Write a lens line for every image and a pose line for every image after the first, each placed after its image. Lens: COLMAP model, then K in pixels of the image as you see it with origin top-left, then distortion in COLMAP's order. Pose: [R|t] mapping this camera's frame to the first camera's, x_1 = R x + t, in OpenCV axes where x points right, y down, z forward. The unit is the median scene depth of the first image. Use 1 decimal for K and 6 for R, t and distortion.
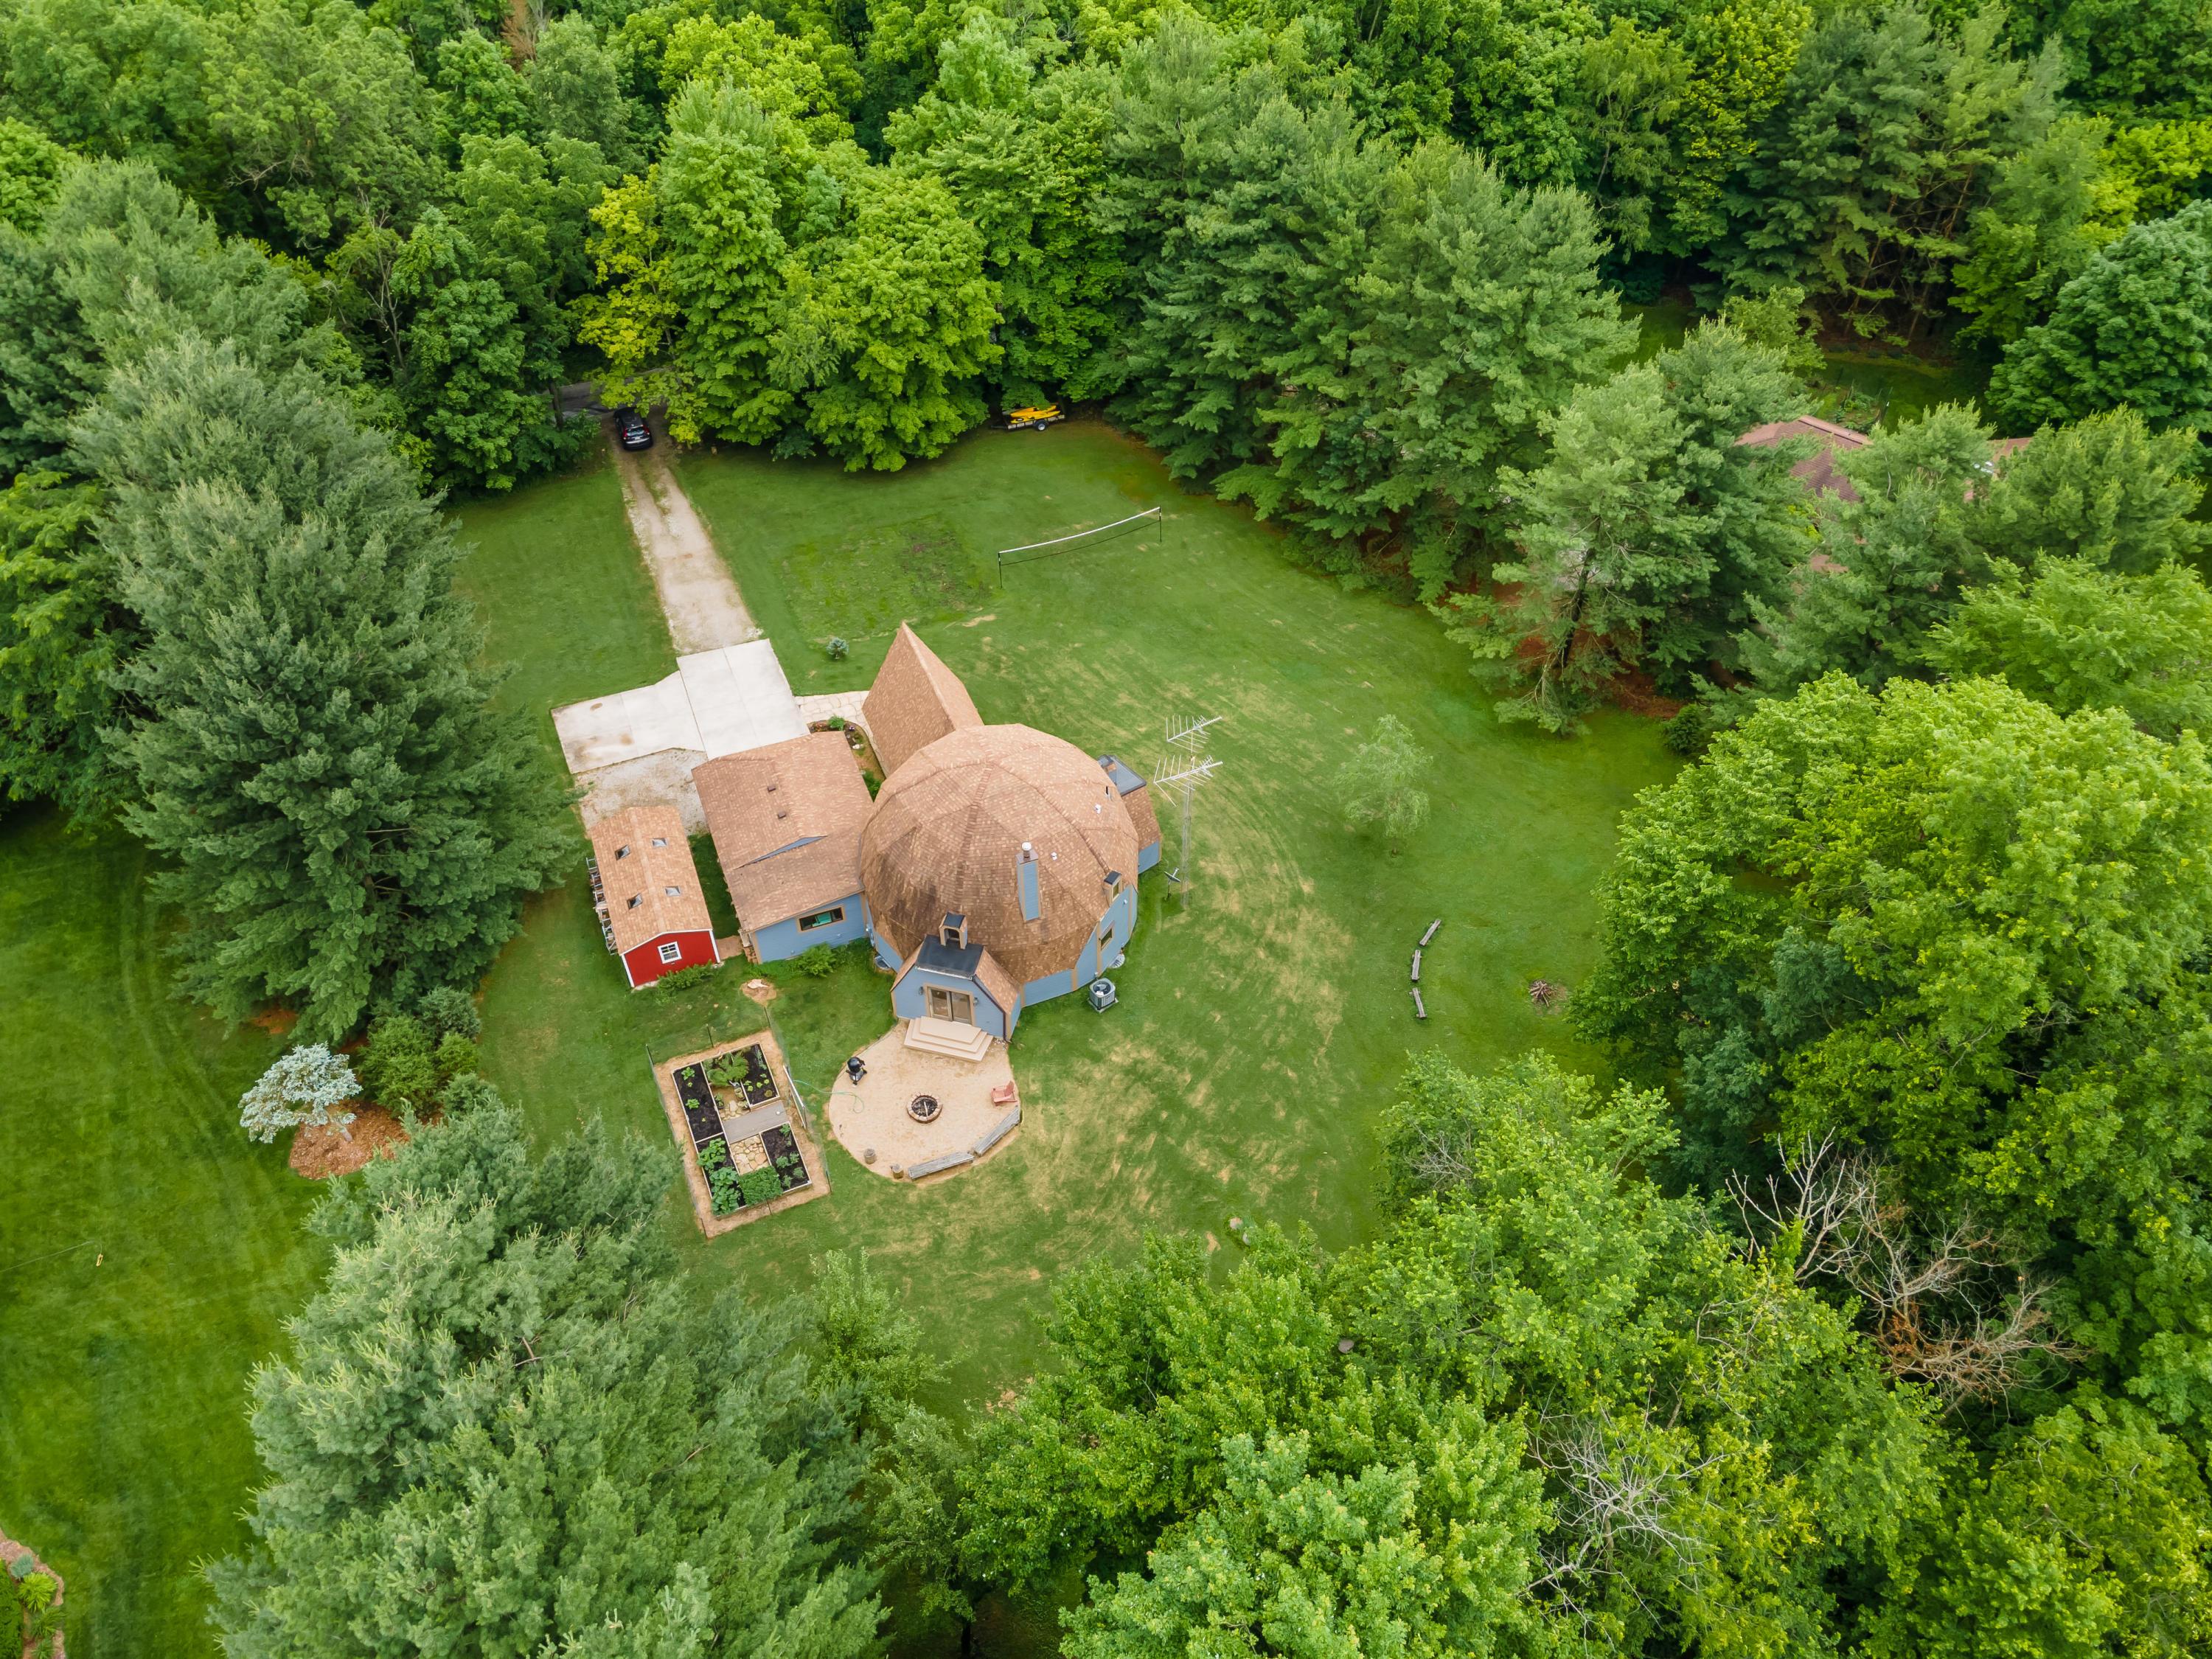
lens RADIAL K [[1633.2, 0, 1100.4], [0, 1633.2, 818.0], [0, 0, 1]] dist [0.027447, 0.024612]
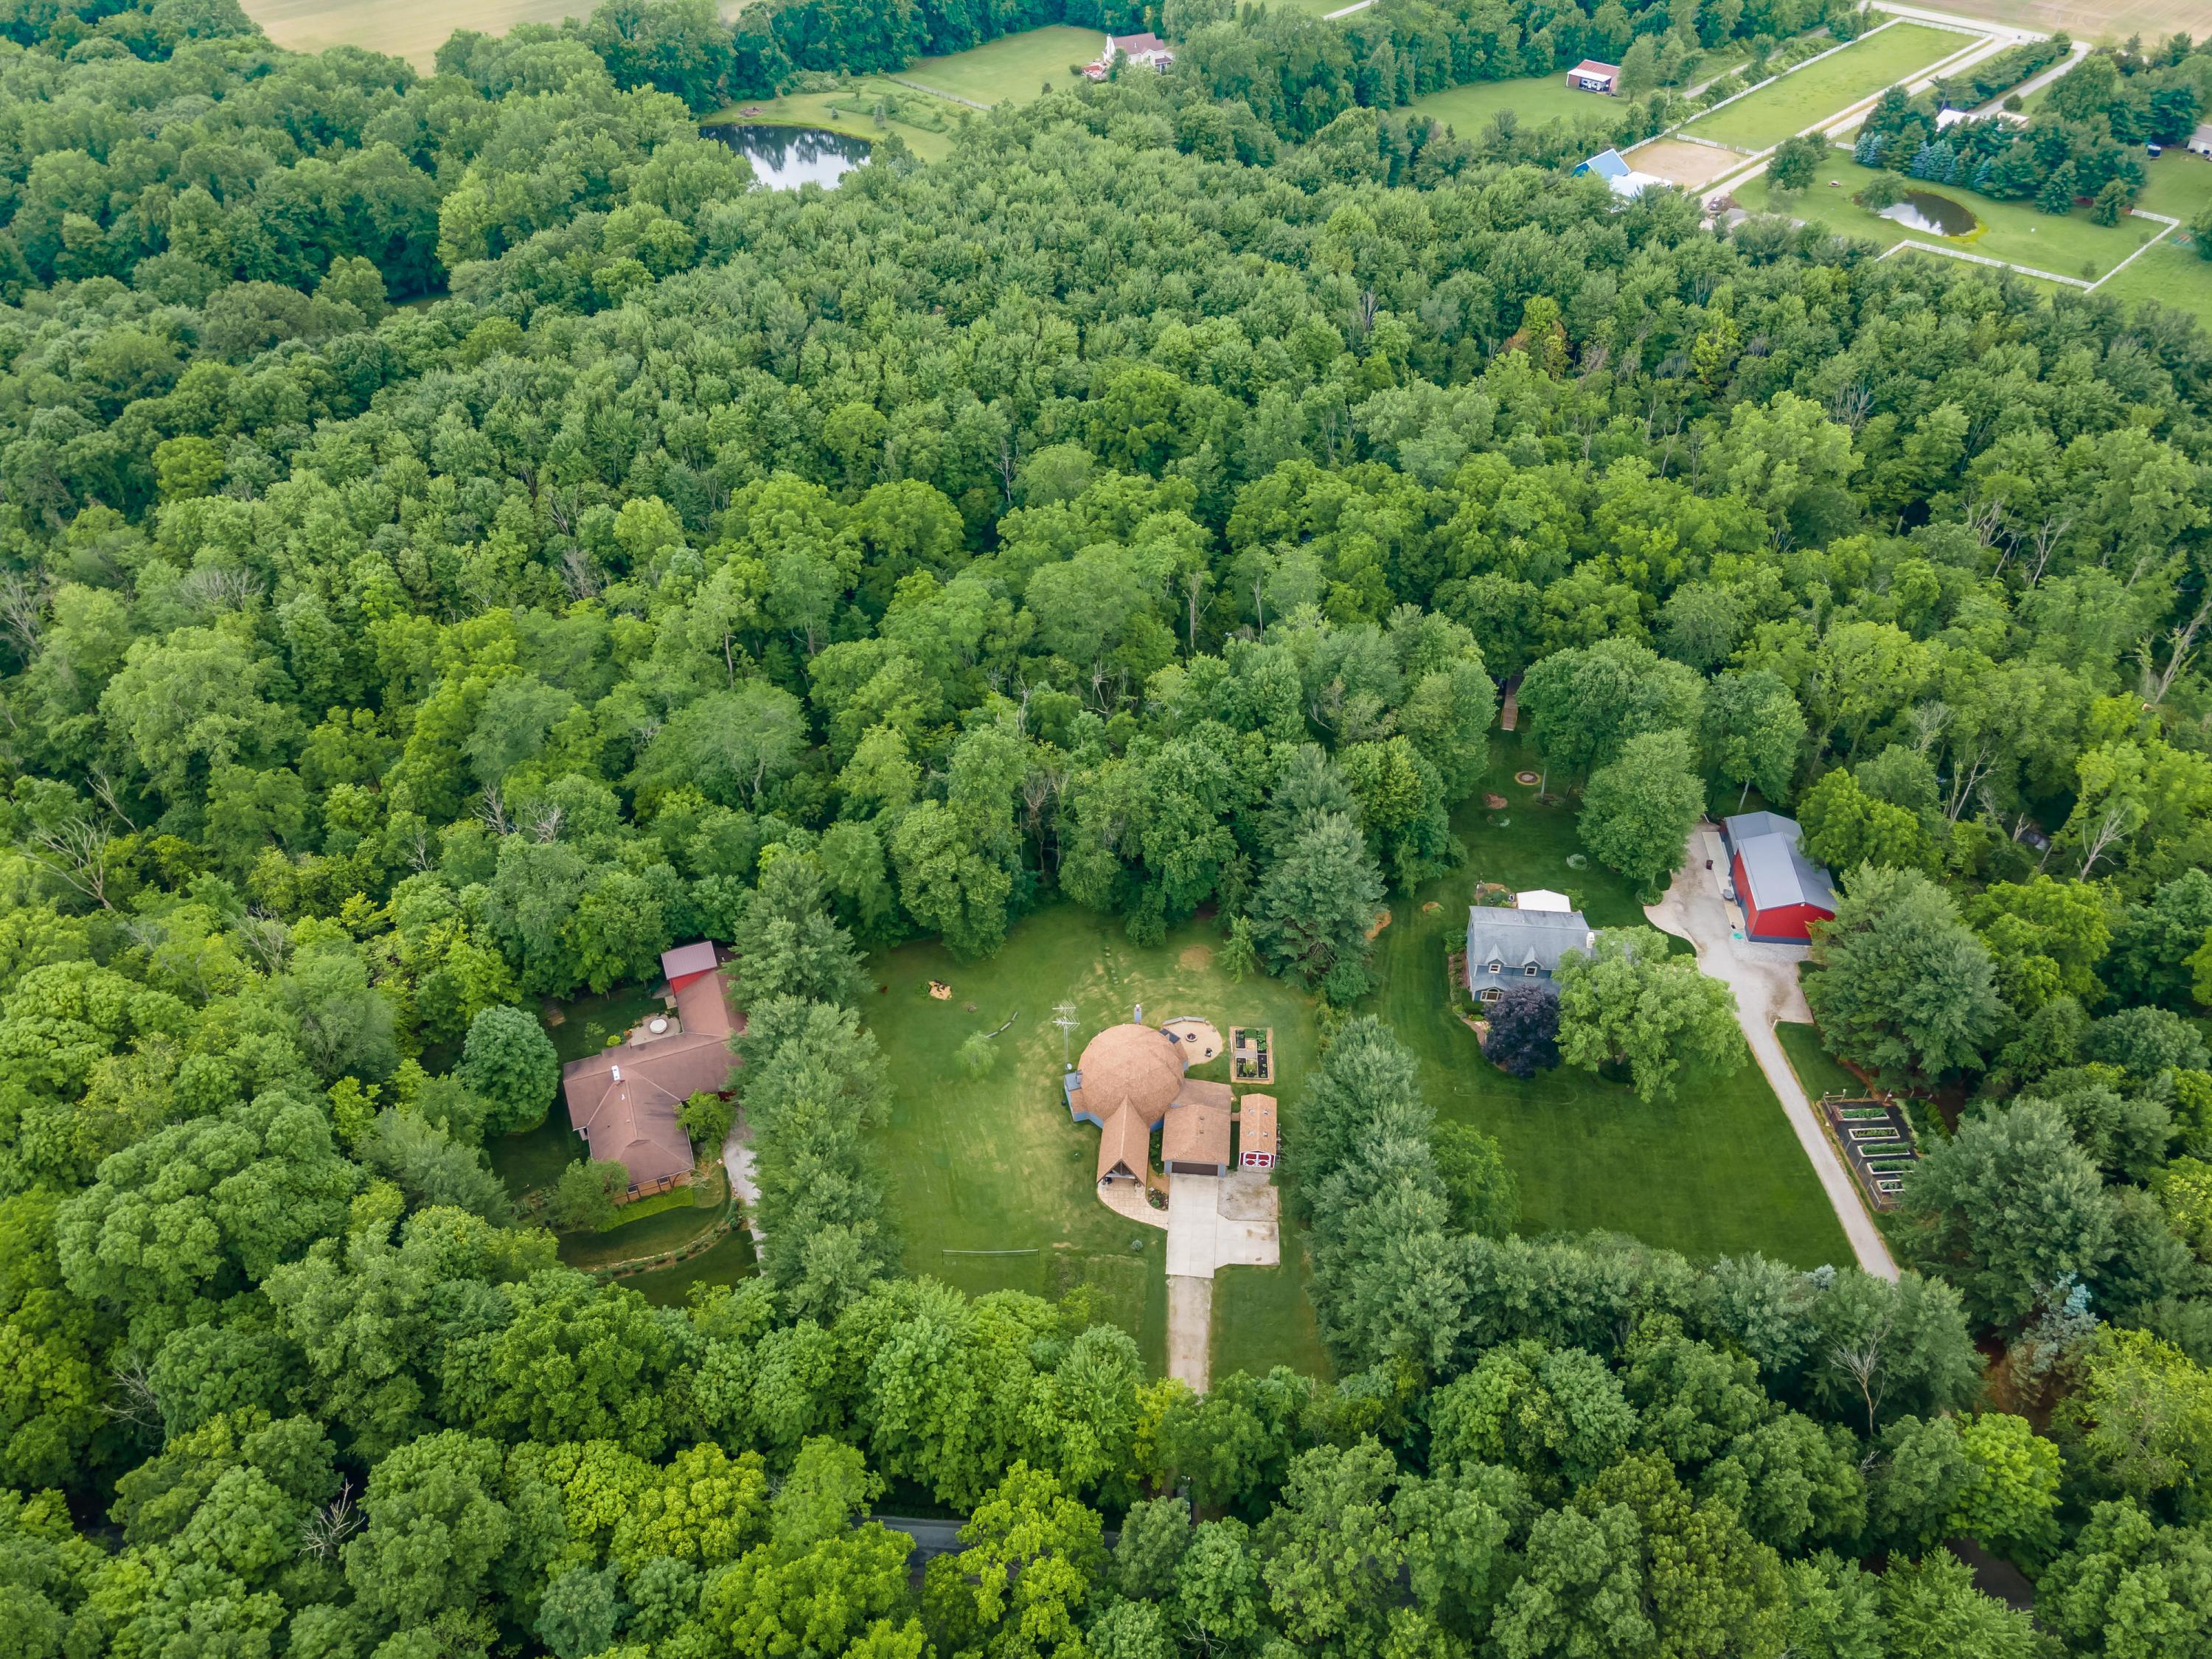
lens RADIAL K [[1633.2, 0, 1088.2], [0, 1633.2, 818.7], [0, 0, 1]] dist [0.027447, 0.024612]
pose [[-0.891070, -0.274300, 0.361598, -0.836803], [0.335700, 0.137856, 0.931827, -2.502333], [-0.305449, 0.951712, -0.030757, 0.719922]]
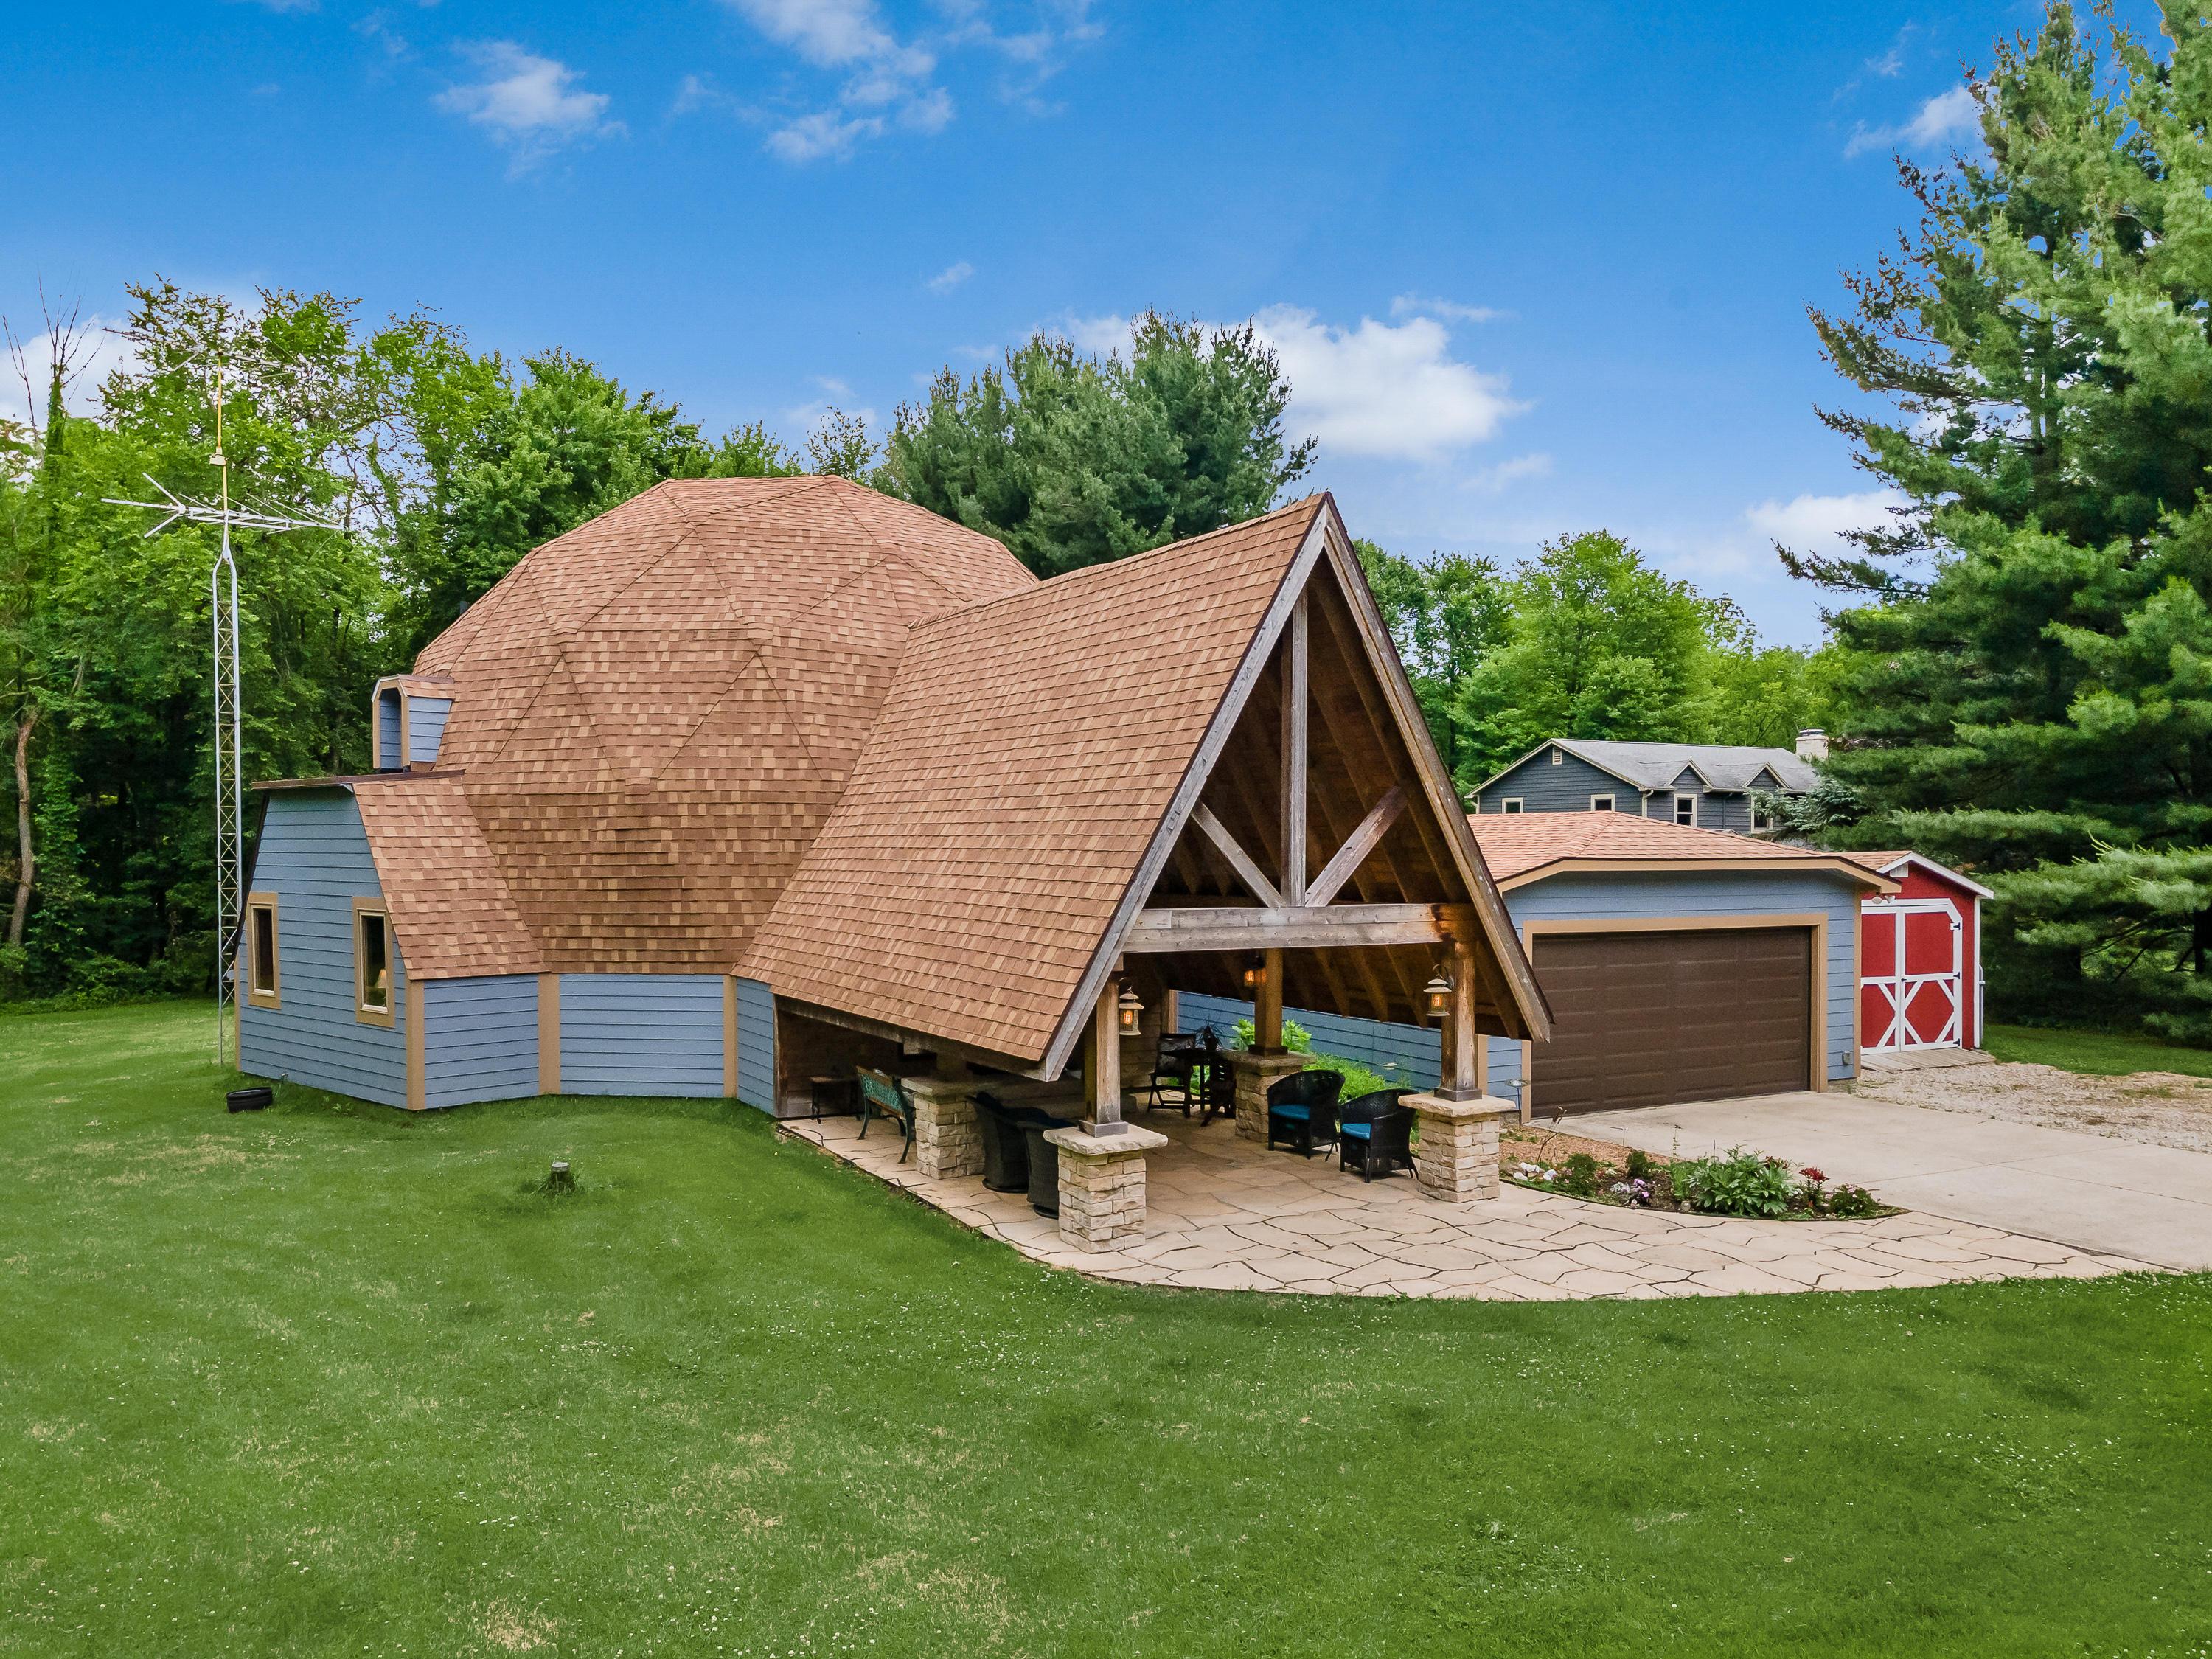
lens RADIAL K [[1633.2, 0, 1097.7], [0, 1633.2, 861.5], [0, 0, 1]] dist [0.027447, 0.024612]
pose [[-0.990607, 0.010929, -0.136305, -0.080934], [-0.087692, 0.714069, 0.694562, -0.235002], [0.104922, 0.699990, -0.706403, 1.278646]]
